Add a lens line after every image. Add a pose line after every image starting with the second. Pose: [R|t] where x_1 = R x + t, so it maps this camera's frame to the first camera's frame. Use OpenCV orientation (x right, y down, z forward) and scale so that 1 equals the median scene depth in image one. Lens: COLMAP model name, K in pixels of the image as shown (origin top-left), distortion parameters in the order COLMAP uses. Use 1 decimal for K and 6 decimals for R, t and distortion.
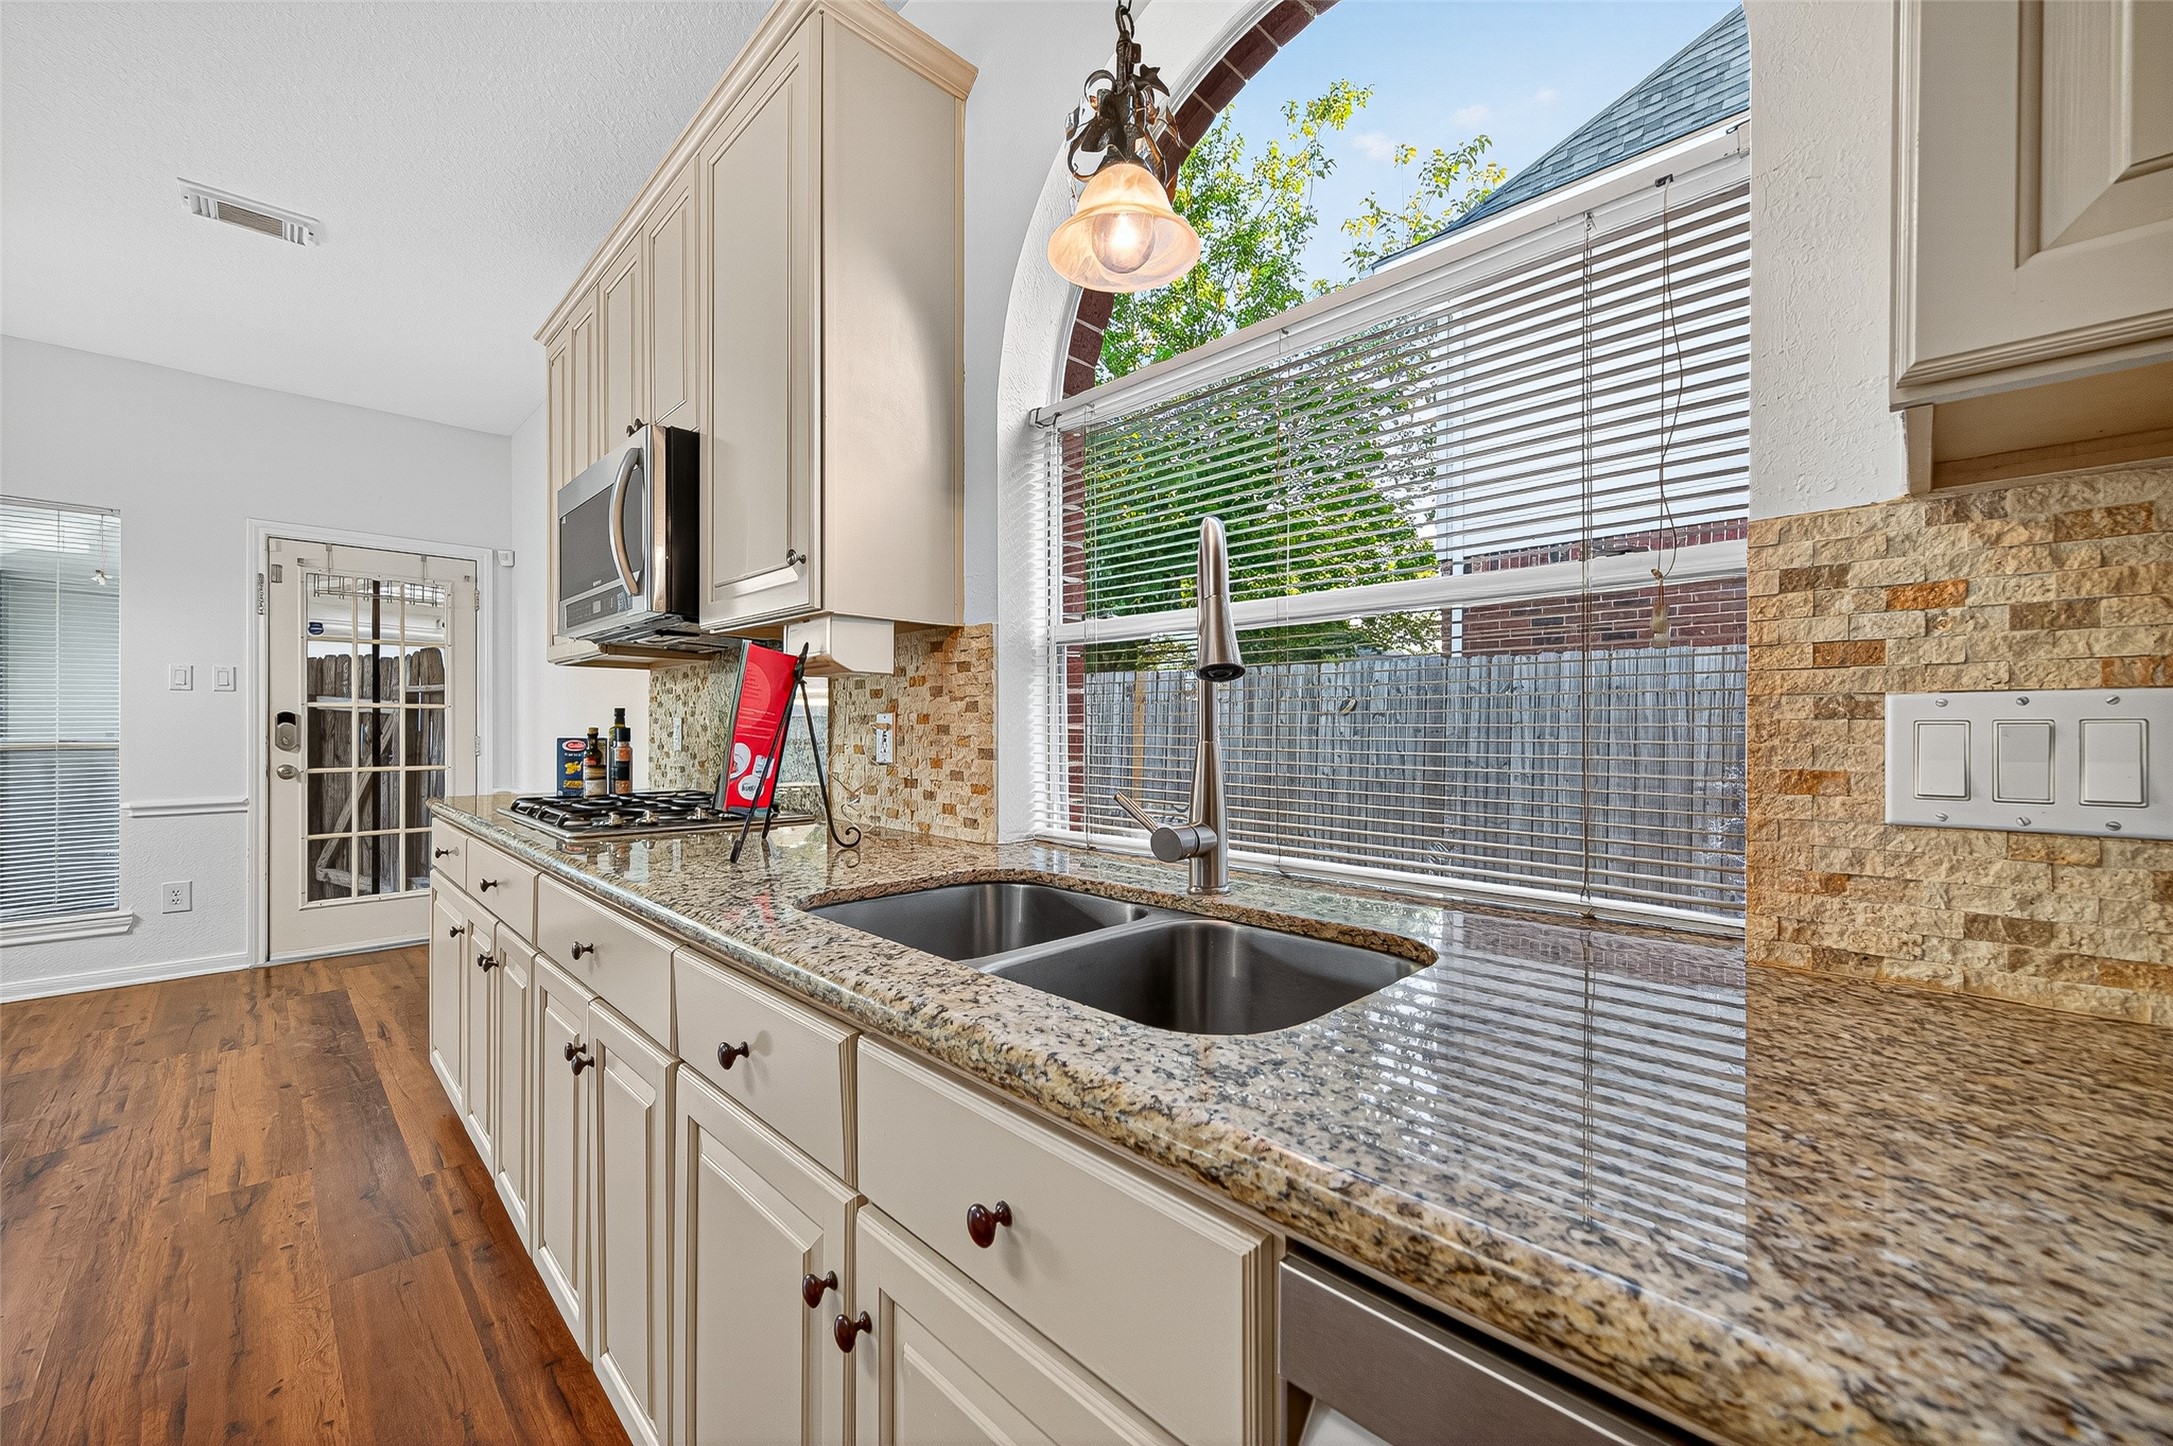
lens RADIAL K [[850.2, 0, 1087.8], [0, 850.2, 730.7], [0, 0, 1]] dist [0.009089, -0.001977]
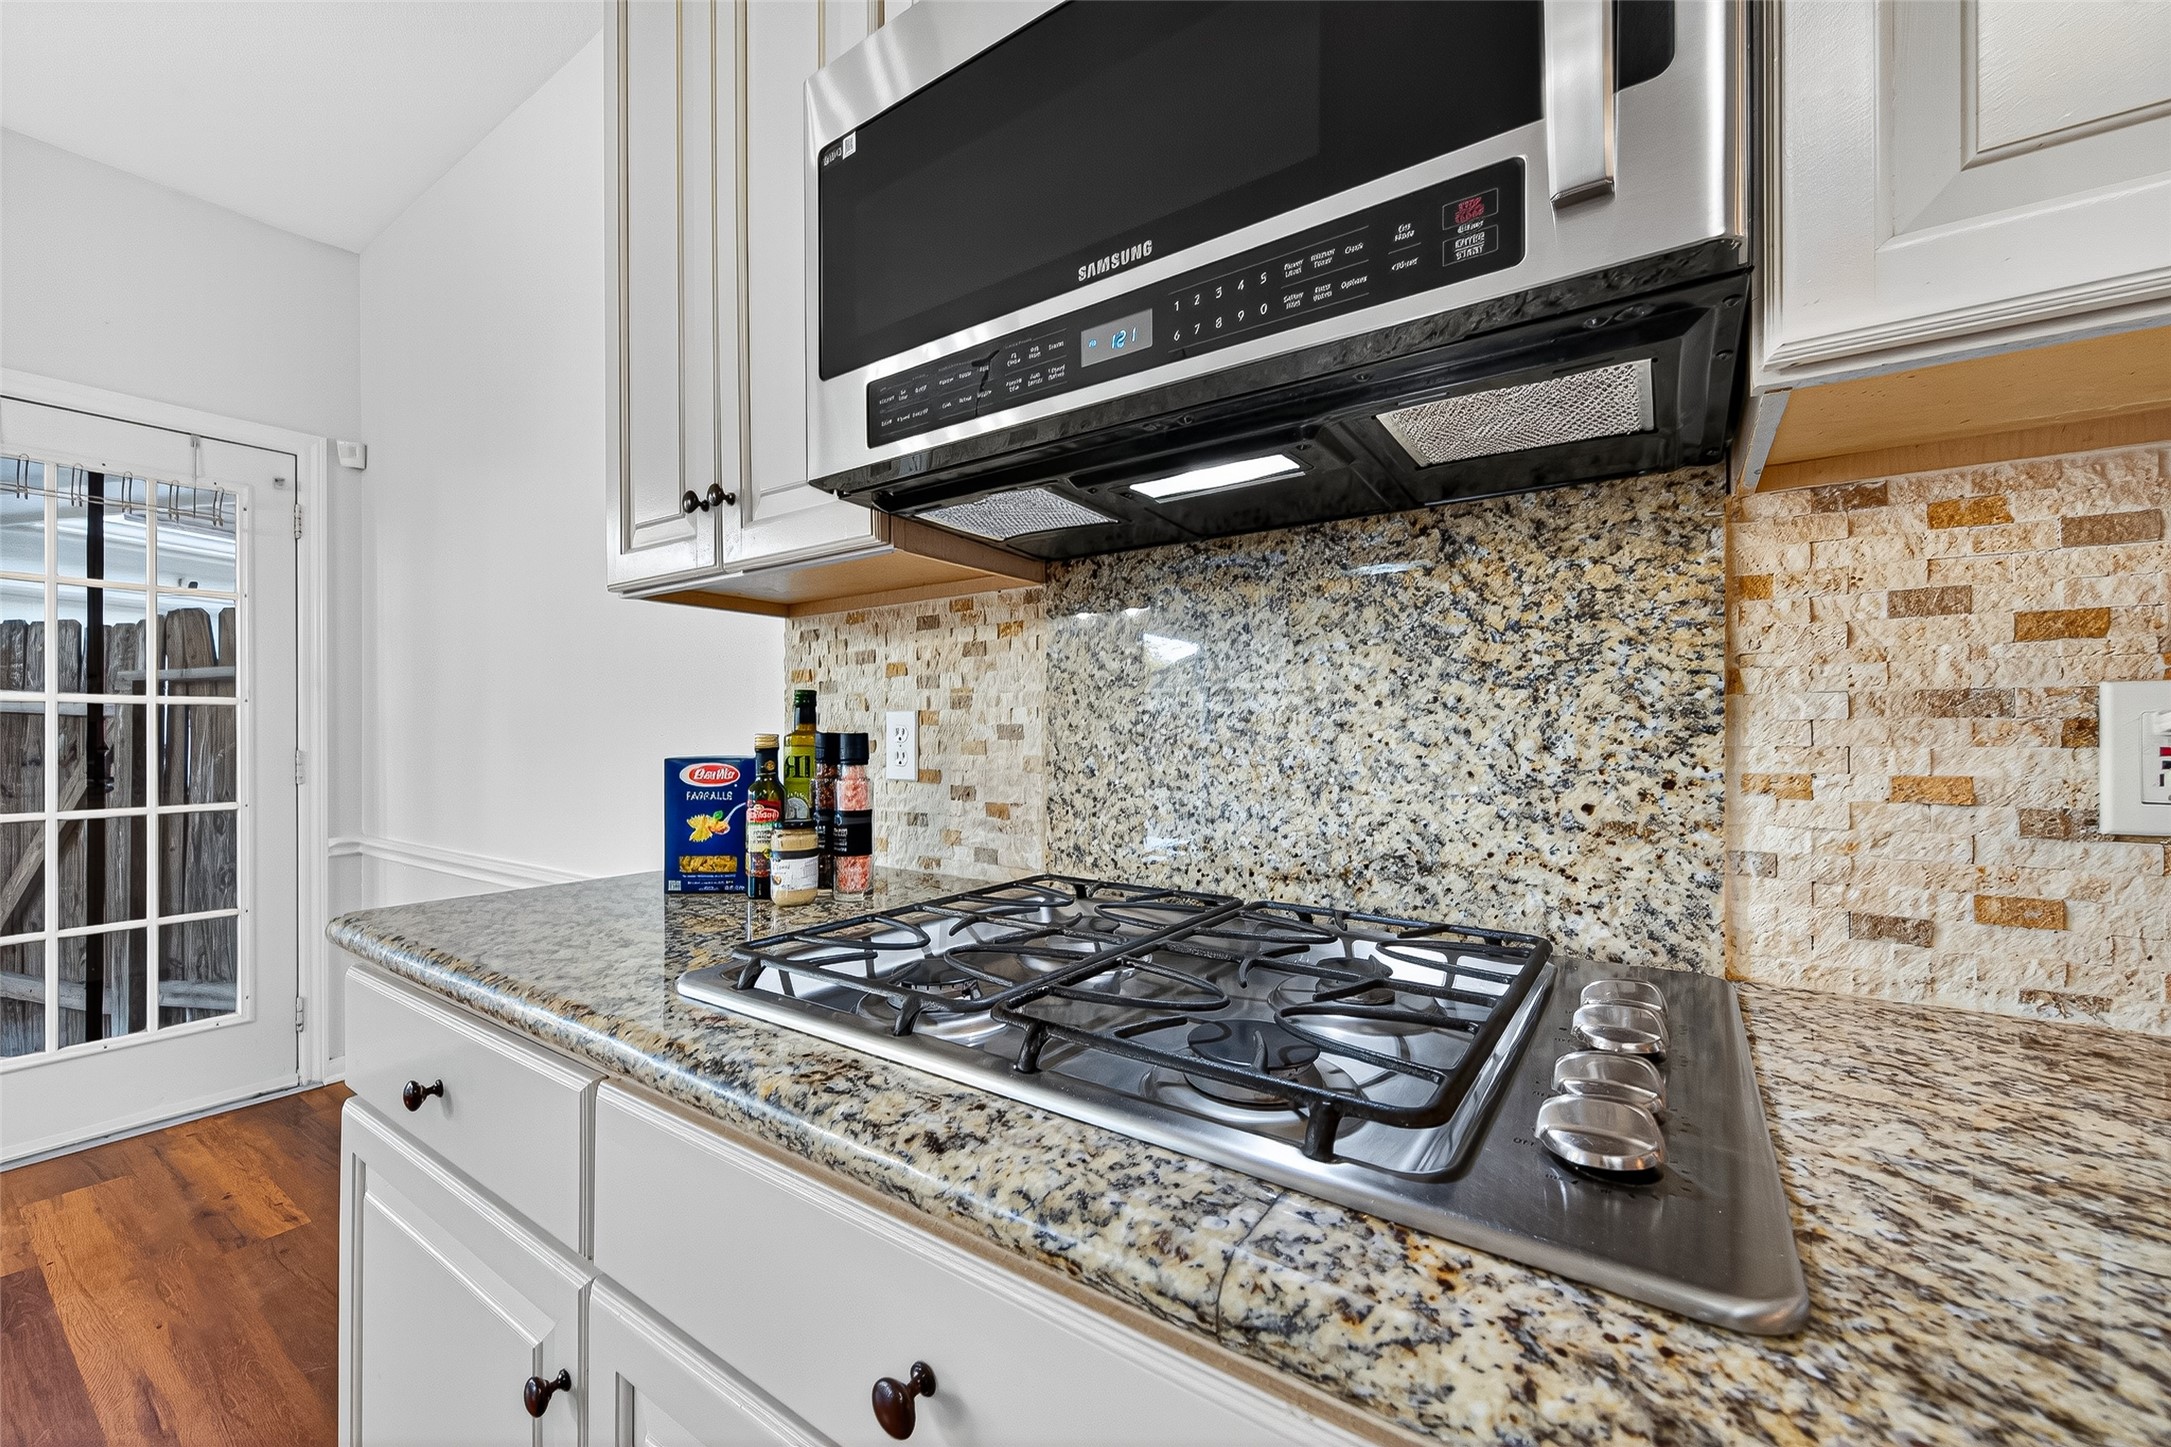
lens RADIAL K [[849.4, 0, 1085.3], [0, 849.4, 729.2], [0, 0, 1]] dist [0.009089, -0.001977]
pose [[0.981917, -0.004212, 0.189263, -0.494128], [0.005690, 0.999957, -0.007266, -0.001779], [-0.189225, 0.008211, 0.981900, 0.534670]]
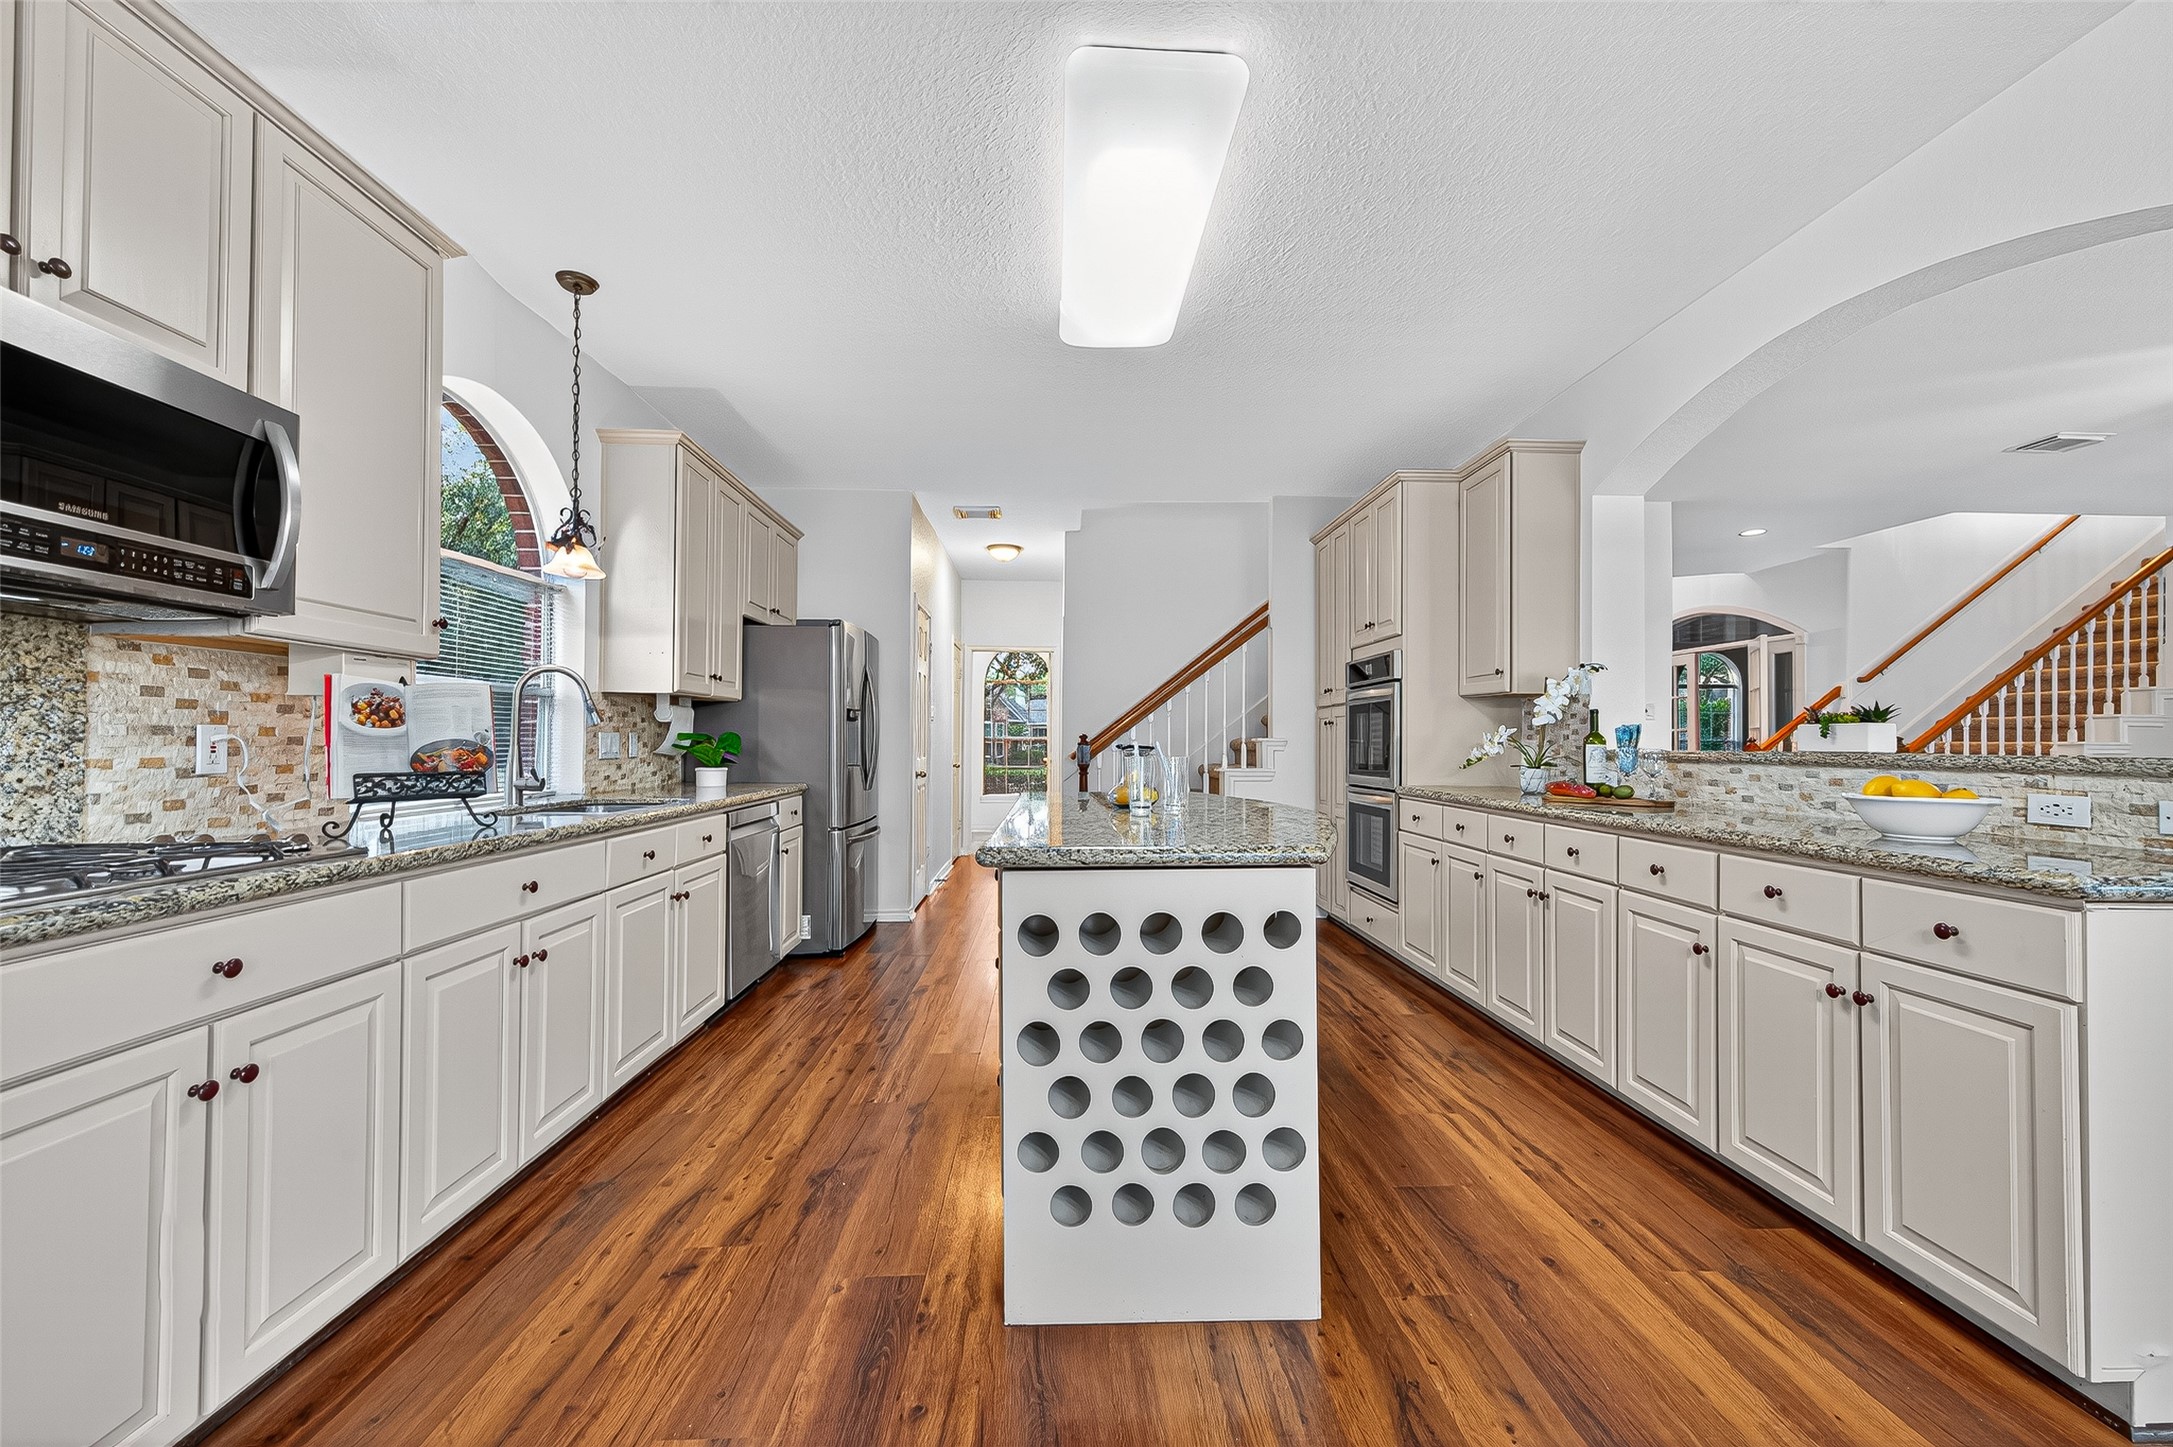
lens RADIAL K [[850.2, 0, 1094.3], [0, 850.2, 728.1], [0, 0, 1]] dist [0.009089, -0.001977]
pose [[-0.741993, 0.003293, 0.670399, -1.193610], [-0.004697, 0.999938, -0.010110, -0.008106], [-0.670391, -0.010650, -0.741932, 0.739671]]
